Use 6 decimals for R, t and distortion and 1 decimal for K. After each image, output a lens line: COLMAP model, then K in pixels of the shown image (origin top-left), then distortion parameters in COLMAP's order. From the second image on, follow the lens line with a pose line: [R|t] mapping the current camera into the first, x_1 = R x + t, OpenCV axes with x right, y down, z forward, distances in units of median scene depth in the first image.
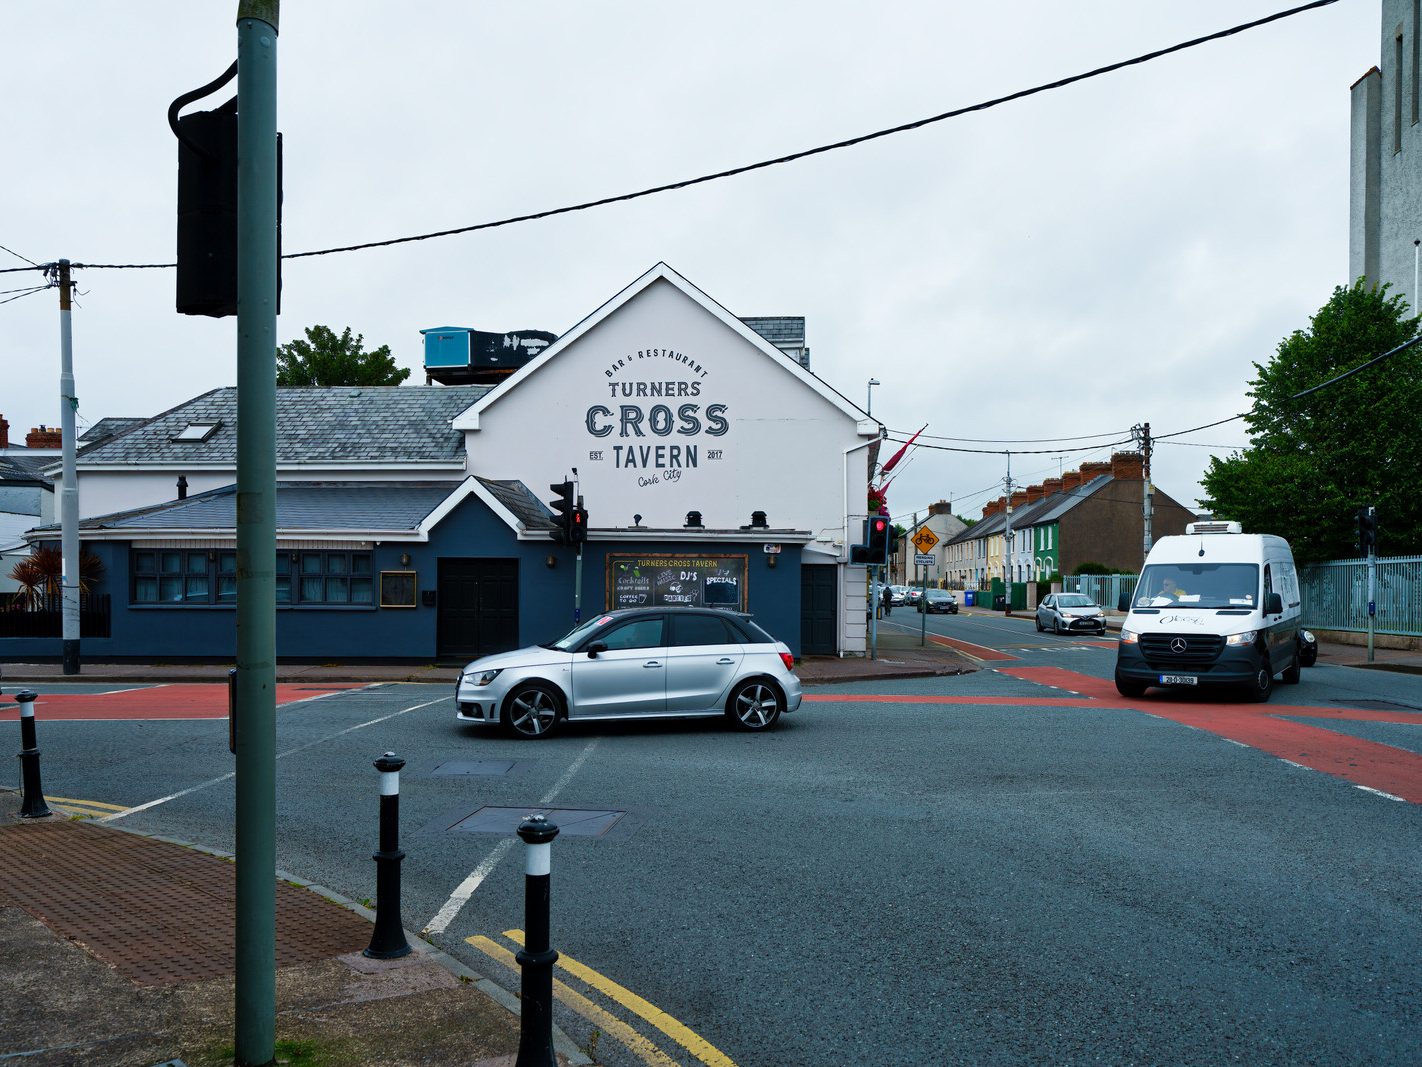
lens RADIAL K [[1082.7, 0, 709.9], [0, 1082.7, 599.8], [0, 0, 1]] dist [-0.000975, -0.003000]
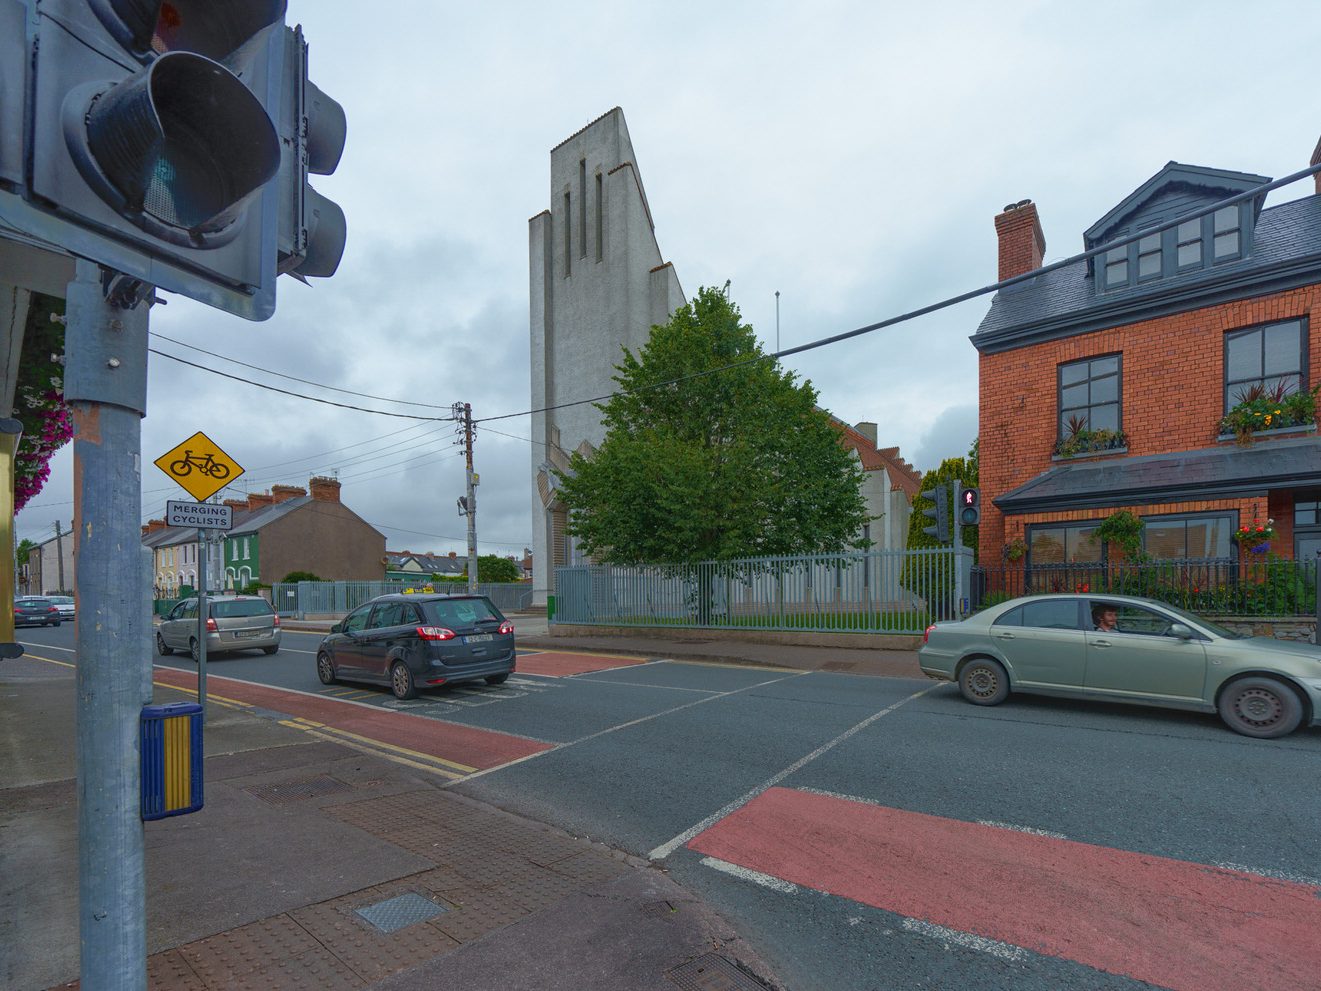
lens RADIAL K [[578.4, 0, 663.6], [0, 578.4, 603.7], [0, 0, 1]] dist [-0.005417, -0.000230]
pose [[0.525860, -0.014168, 0.850453, 0.093195], [0.016933, 0.999837, 0.006187, 0.000254], [-0.850403, 0.011147, 0.526014, 0.691542]]
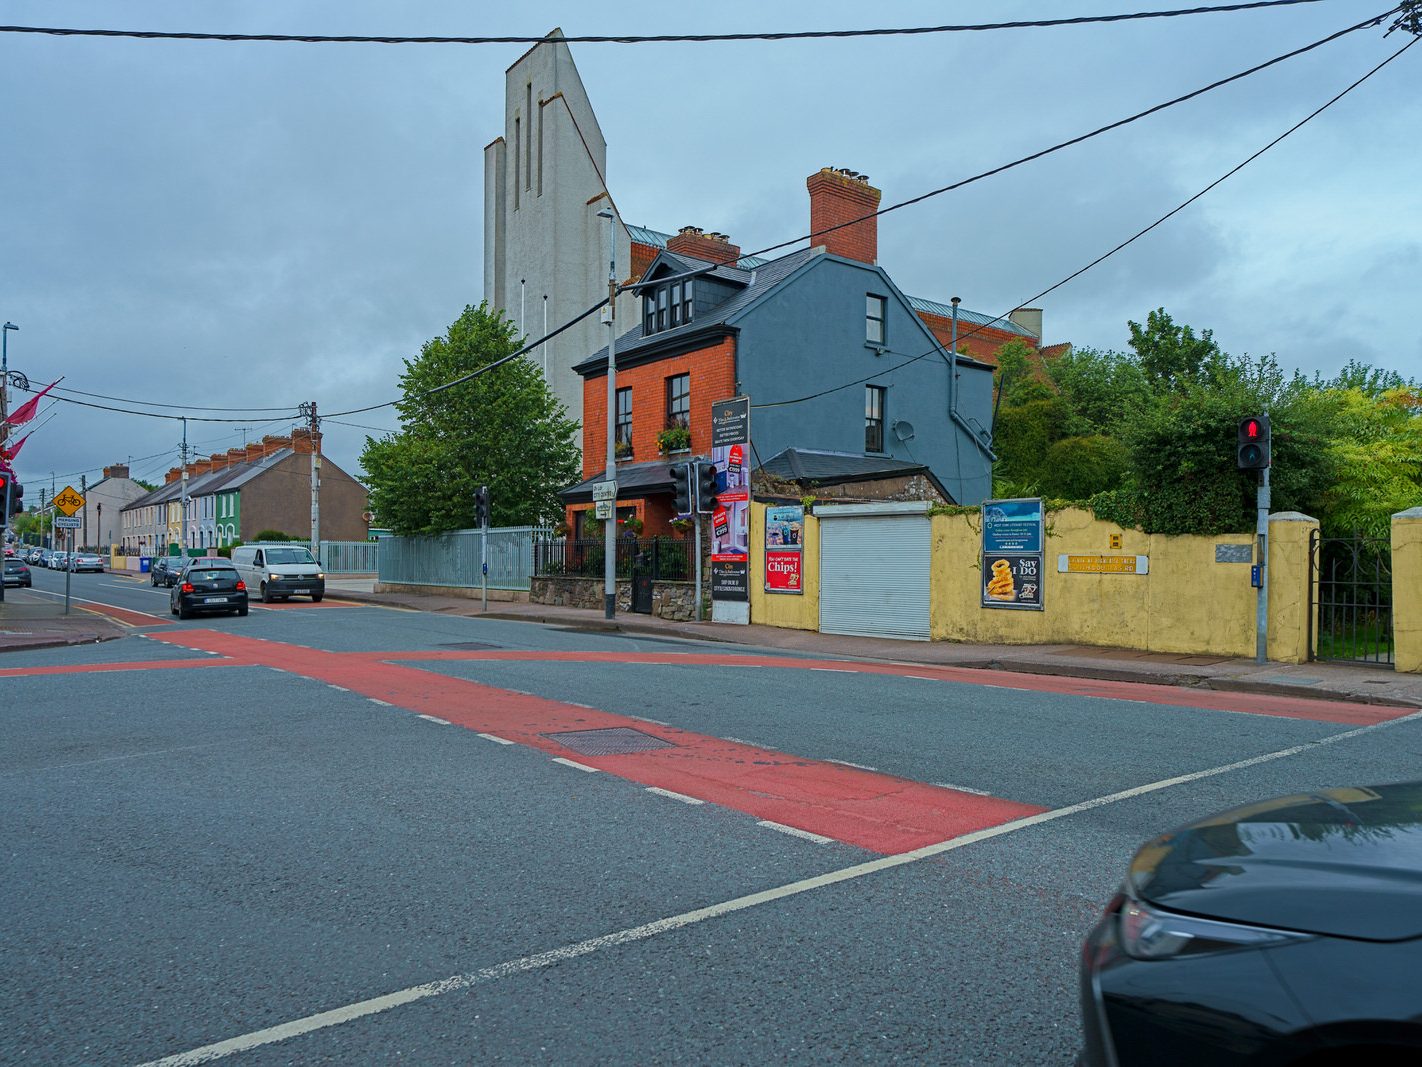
lens RADIAL K [[986.6, 0, 709.4], [0, 986.6, 558.7], [0, 0, 1]] dist [0.000833, 0.001198]
pose [[0.737585, -0.002086, 0.675251, 0.029318], [0.007292, 0.999962, -0.004875, 0.002612], [-0.675215, 0.008520, 0.737572, -0.000707]]
